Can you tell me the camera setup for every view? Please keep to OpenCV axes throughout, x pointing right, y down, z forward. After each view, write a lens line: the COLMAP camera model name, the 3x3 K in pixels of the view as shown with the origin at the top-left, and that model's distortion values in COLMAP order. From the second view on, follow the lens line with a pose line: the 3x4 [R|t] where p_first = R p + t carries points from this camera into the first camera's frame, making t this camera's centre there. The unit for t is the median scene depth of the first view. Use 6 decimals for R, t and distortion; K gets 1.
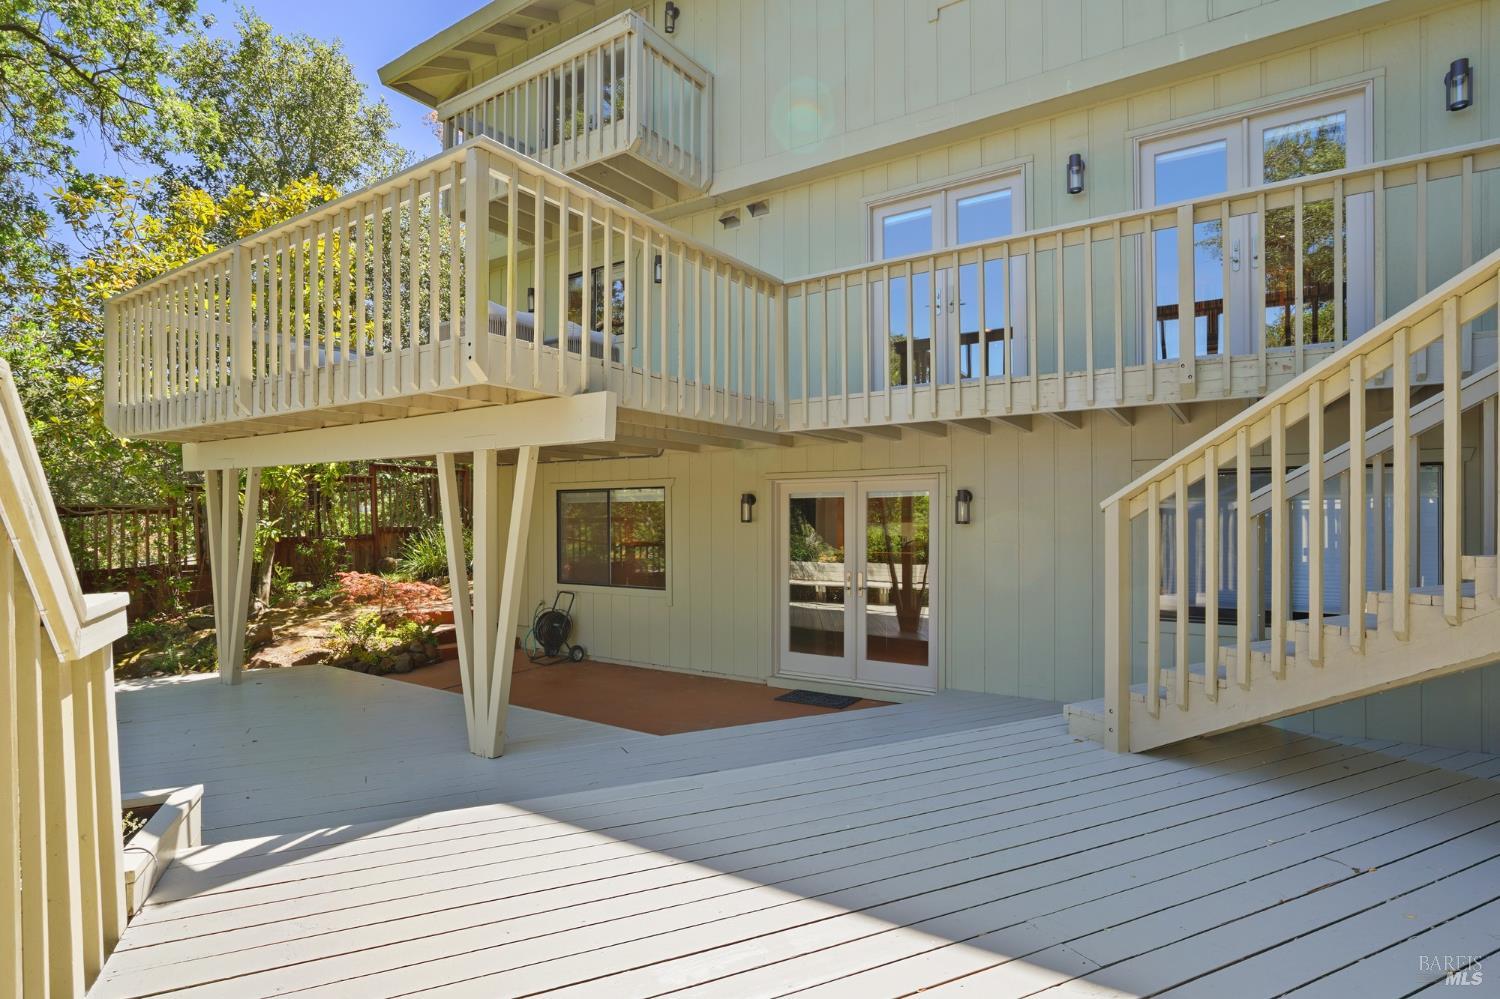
lens RADIAL K [[798.6, 0, 750.7], [0, 798.6, 513.1], [0, 0, 1]] dist [-0.042398, -0.000039]
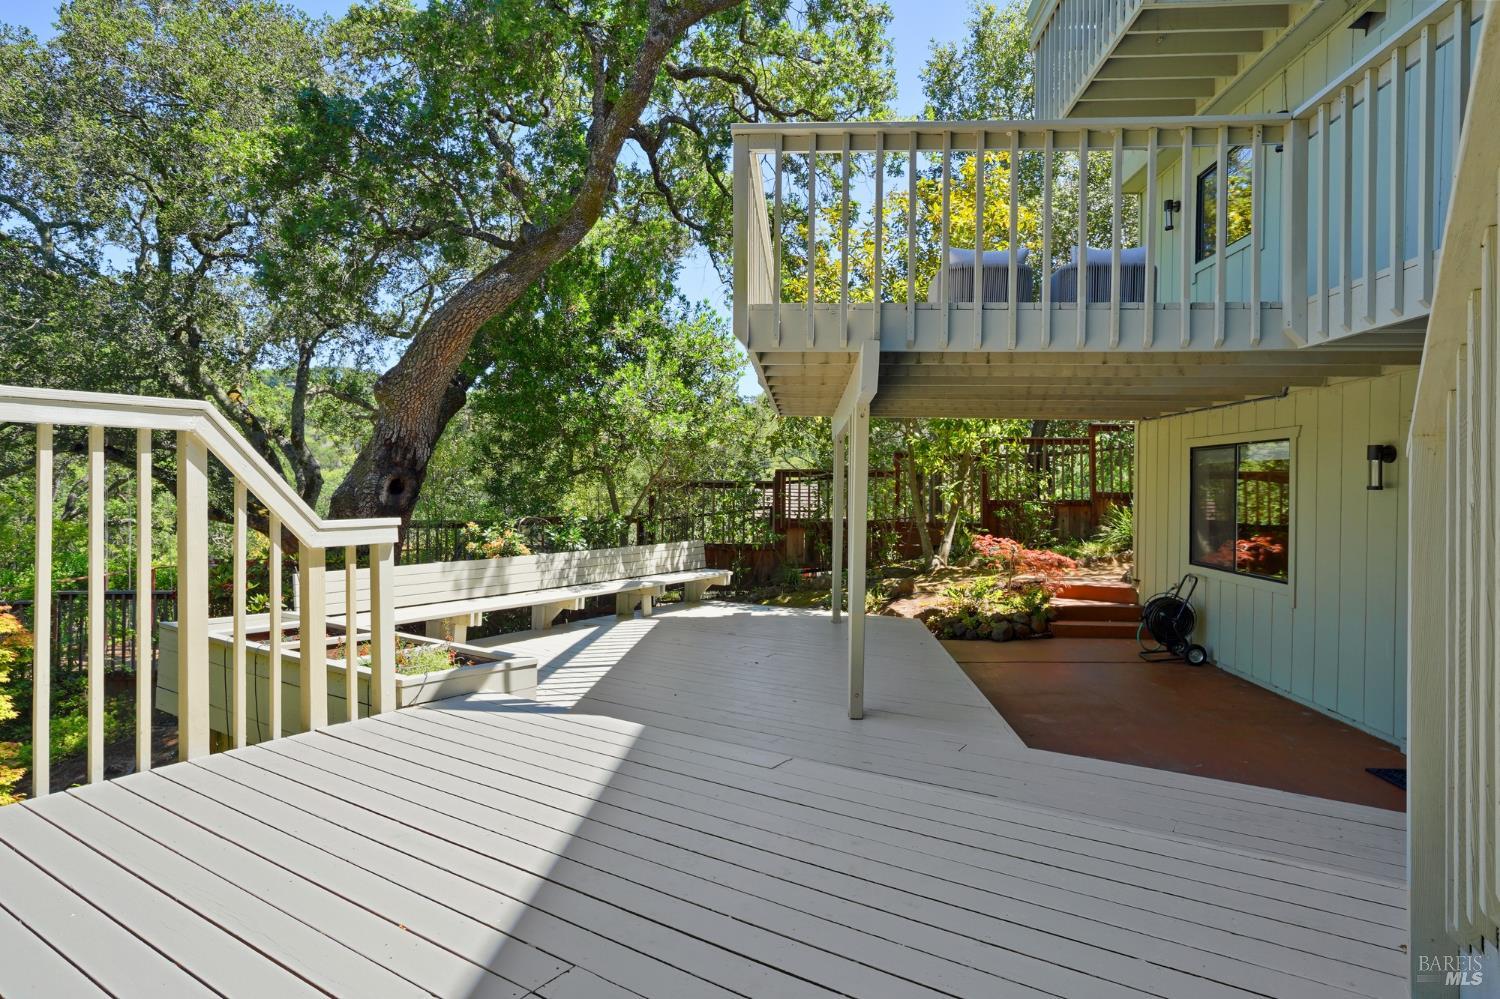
lens RADIAL K [[891.1, 0, 750.9], [0, 891.1, 491.5], [0, 0, 1]] dist [-0.002483, 0.000746]
pose [[0.483136, 0.014549, -0.875425, 0.381458], [-0.002601, 0.999881, 0.015182, 0.003235], [0.875542, -0.005058, 0.483116, 0.219352]]
